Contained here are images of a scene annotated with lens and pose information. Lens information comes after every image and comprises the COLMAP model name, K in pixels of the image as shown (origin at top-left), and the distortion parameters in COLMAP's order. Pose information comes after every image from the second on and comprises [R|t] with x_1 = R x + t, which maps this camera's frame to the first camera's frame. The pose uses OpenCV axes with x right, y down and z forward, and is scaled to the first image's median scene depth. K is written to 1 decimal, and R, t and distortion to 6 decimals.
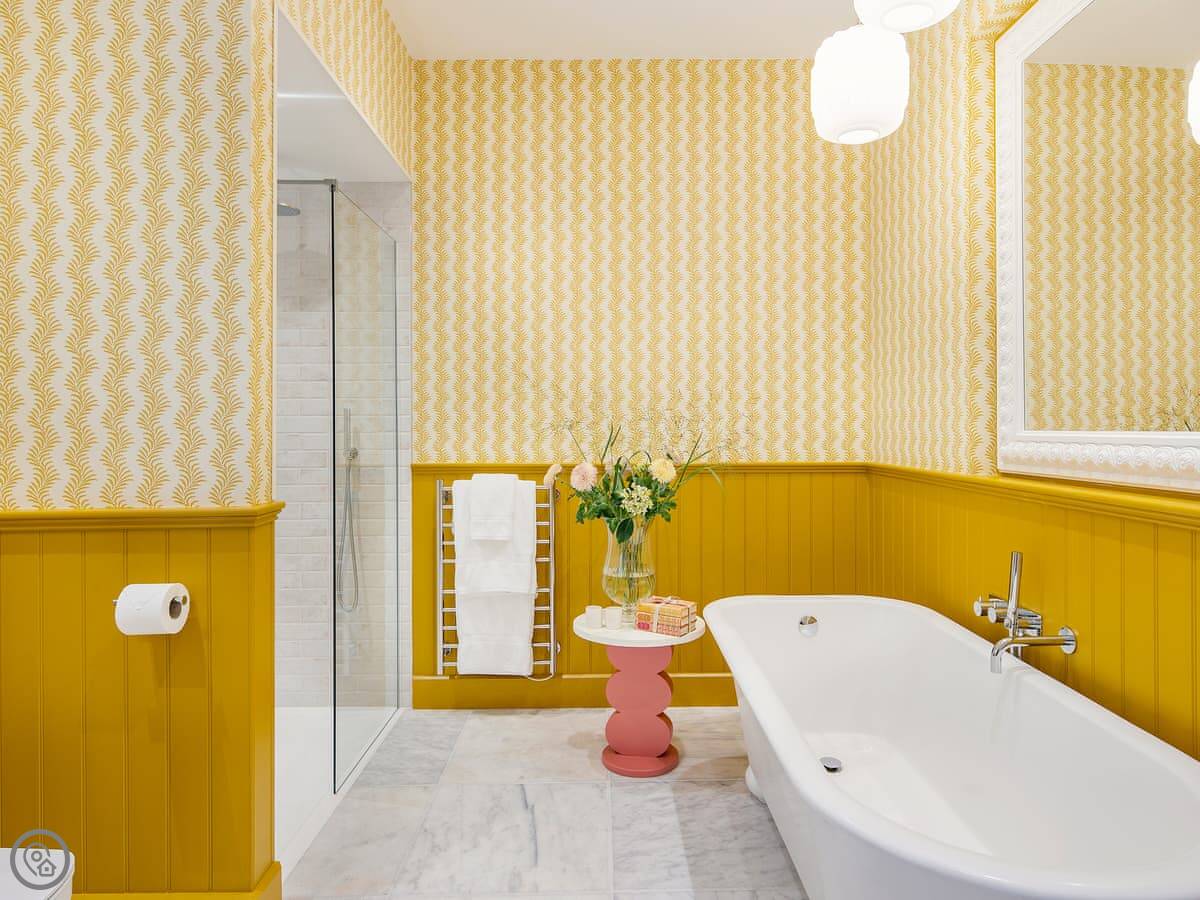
lens RADIAL K [[713.2, 0, 601.5], [0, 713.2, 410.0], [0, 0, 1]] dist [0.006004, 0.000992]
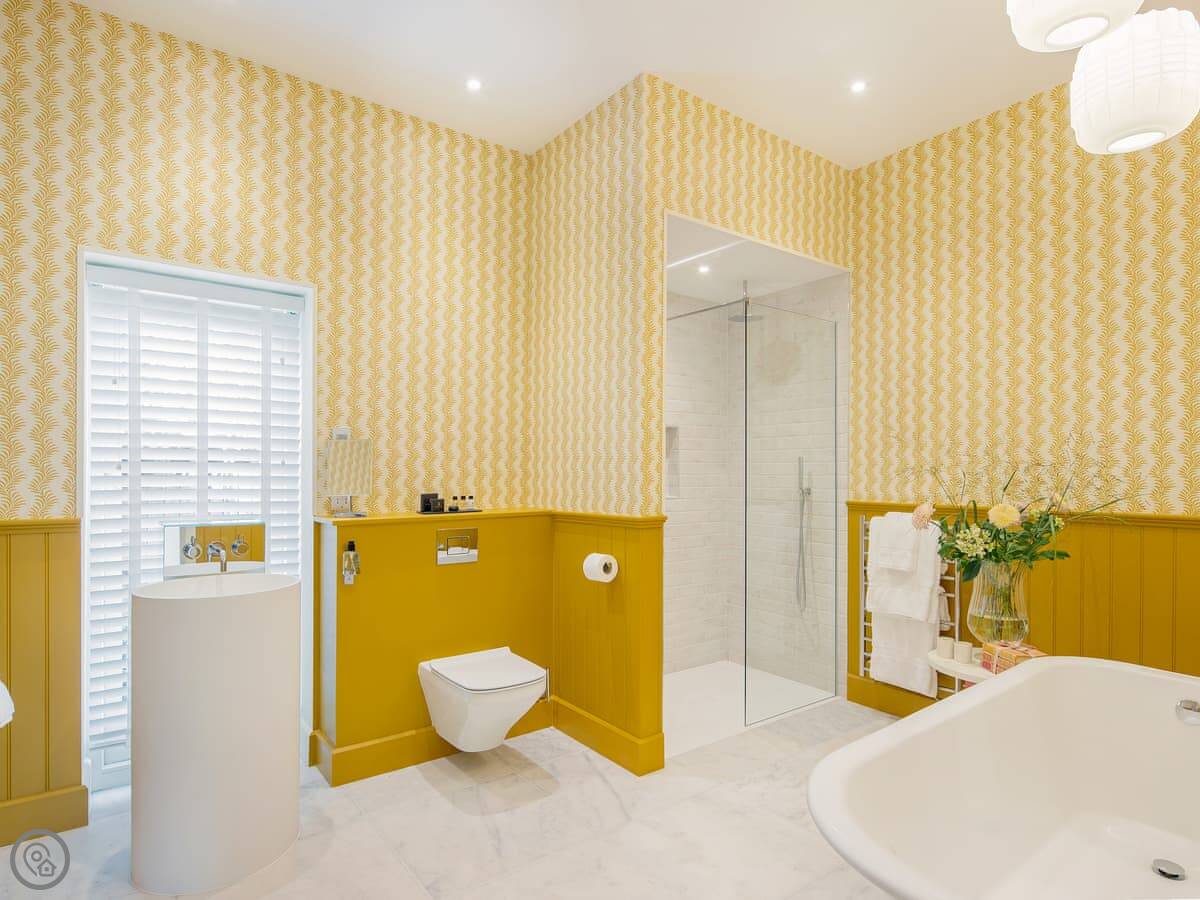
lens RADIAL K [[638.3, 0, 600.0], [0, 638.3, 450.0], [0, 0, 1]] dist [0.001249, 0.000124]
pose [[0.594280, -0.018771, -0.804039, 0.383575], [0.012965, 0.999821, -0.013758, -0.003083], [0.804154, -0.002248, 0.594417, 0.002692]]
